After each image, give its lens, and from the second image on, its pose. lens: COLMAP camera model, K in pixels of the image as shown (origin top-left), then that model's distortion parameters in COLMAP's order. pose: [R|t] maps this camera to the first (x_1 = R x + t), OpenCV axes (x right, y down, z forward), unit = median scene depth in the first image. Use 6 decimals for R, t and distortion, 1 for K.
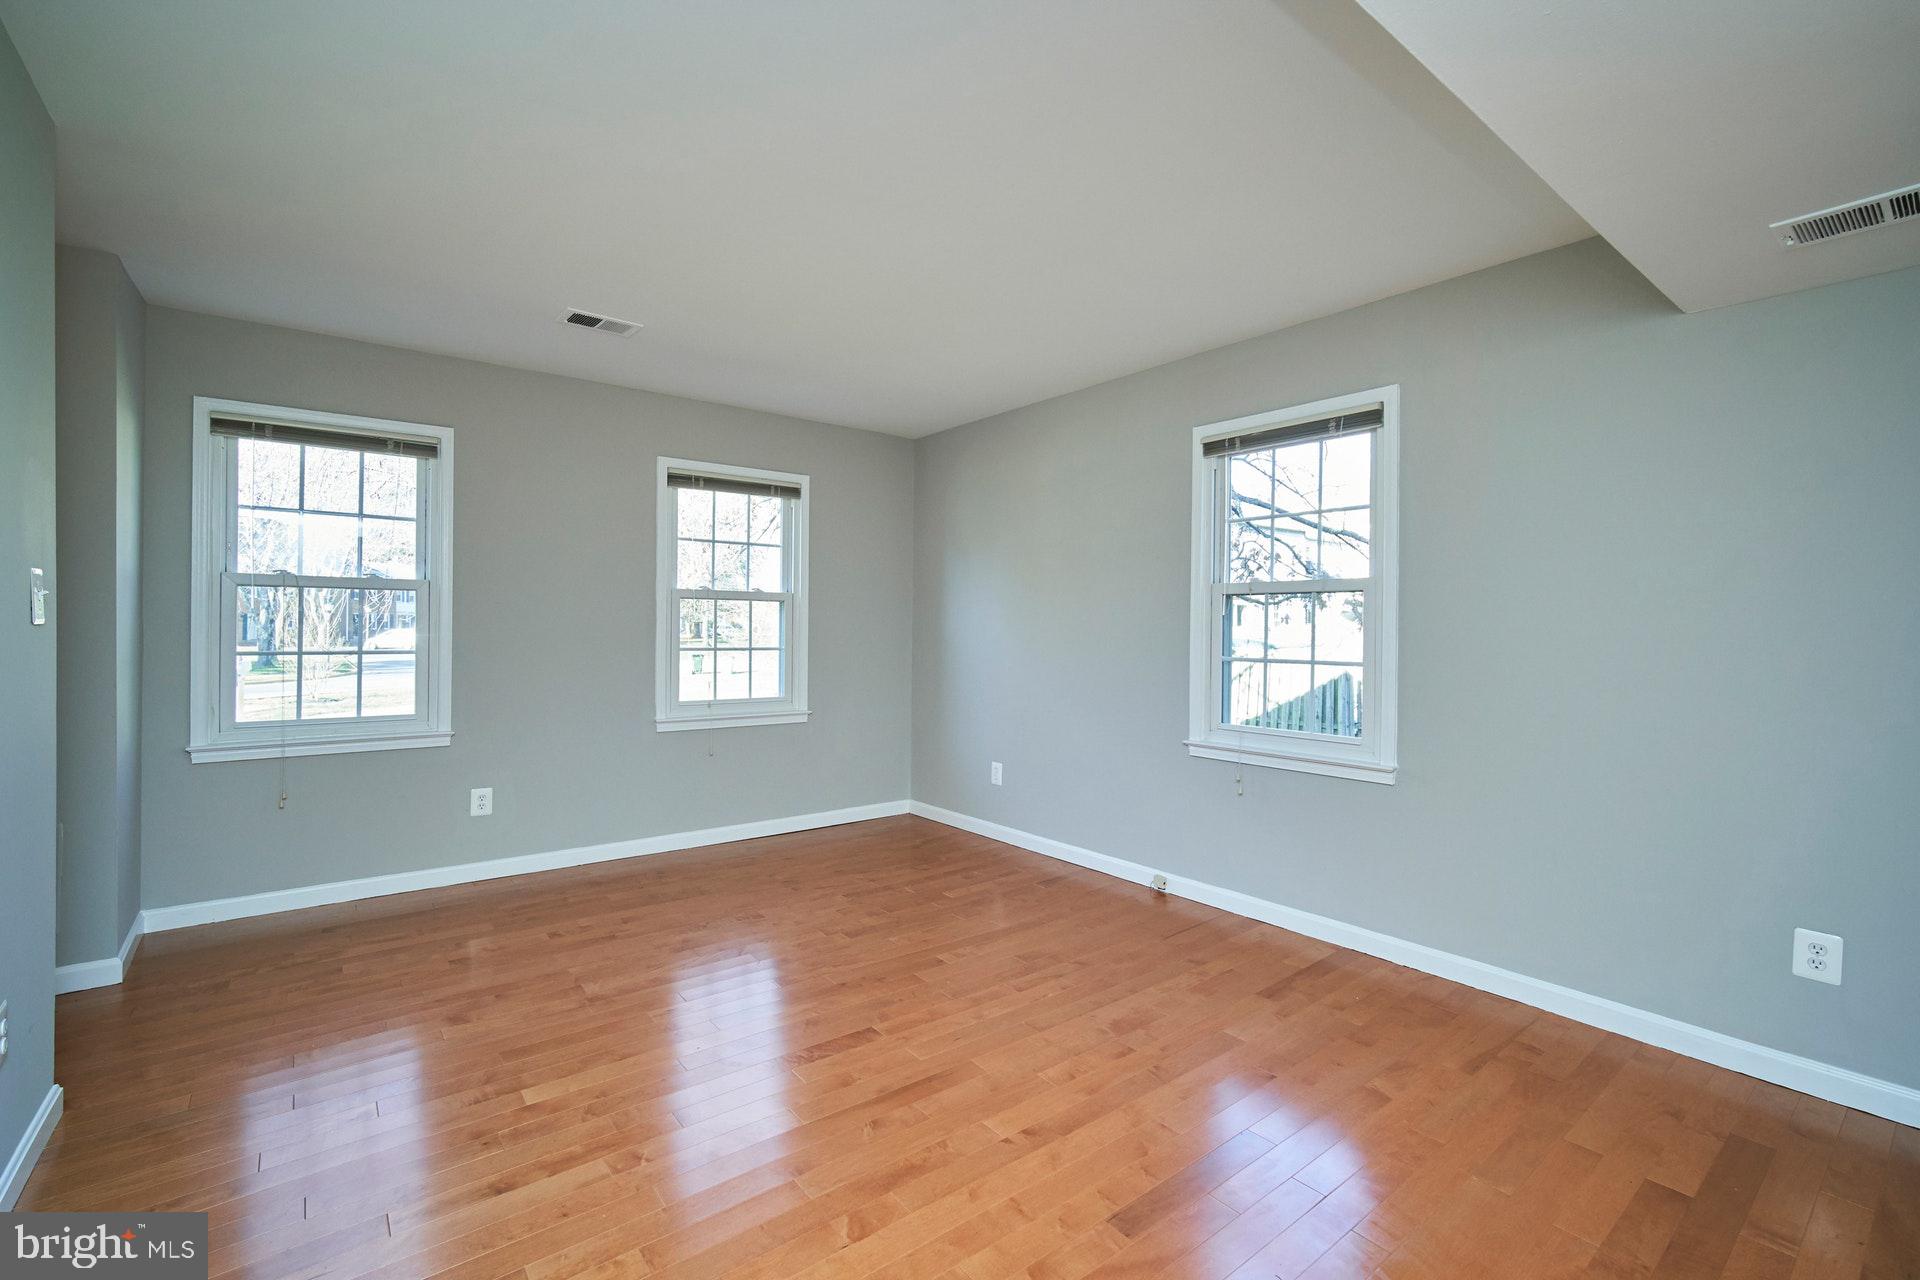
lens RADIAL K [[837.8, 0, 956.4], [0, 837.8, 659.1], [0, 0, 1]] dist [-0.003727, 0.002866]
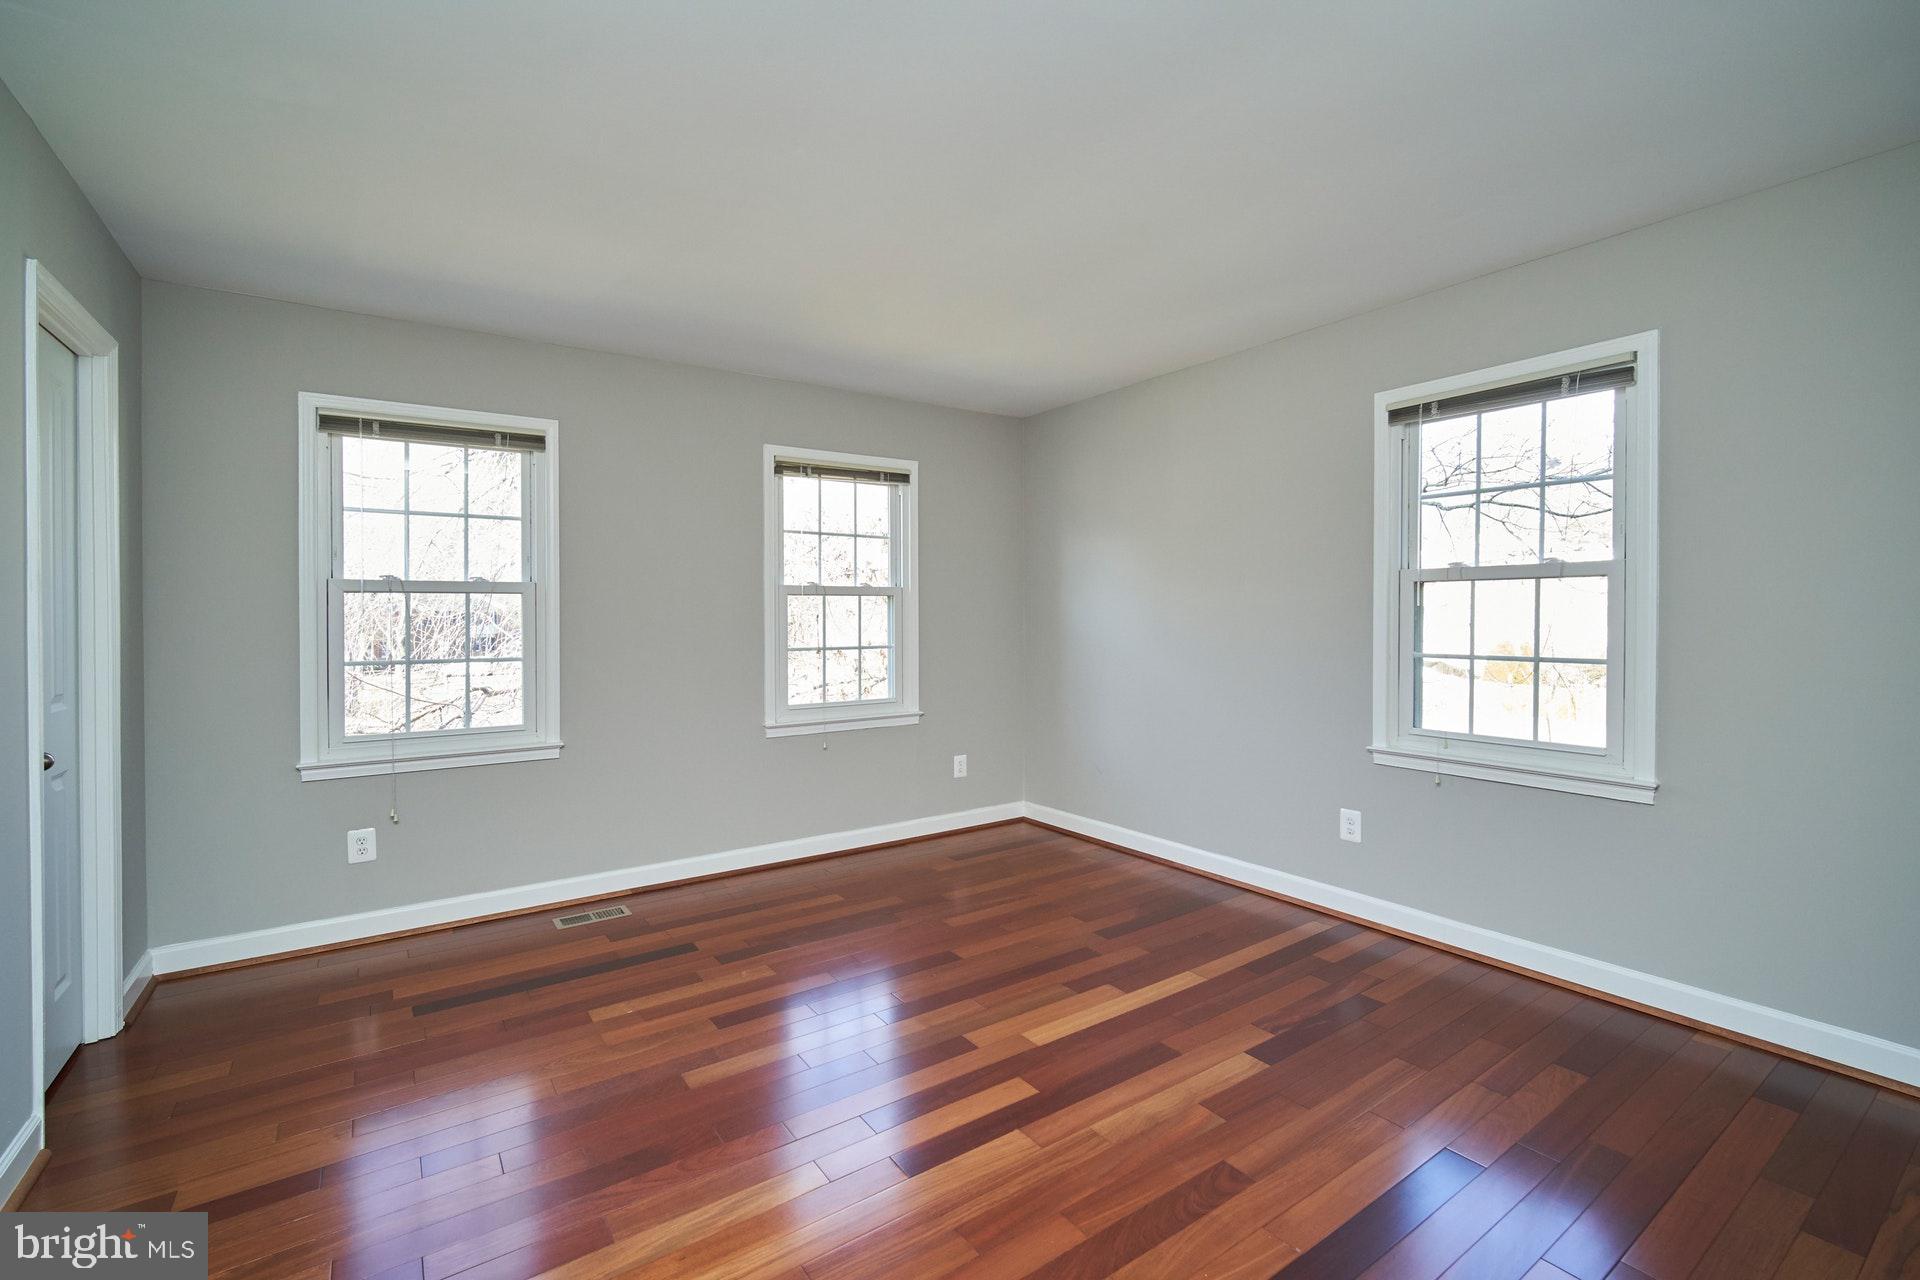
lens RADIAL K [[837.8, 0, 958.5], [0, 837.8, 647.4], [0, 0, 1]] dist [-0.003727, 0.002866]
pose [[0.998103, -0.014267, -0.059897, -0.102418], [0.014522, 0.999887, 0.003817, -0.017860], [0.059836, -0.004679, 0.998197, 0.090354]]
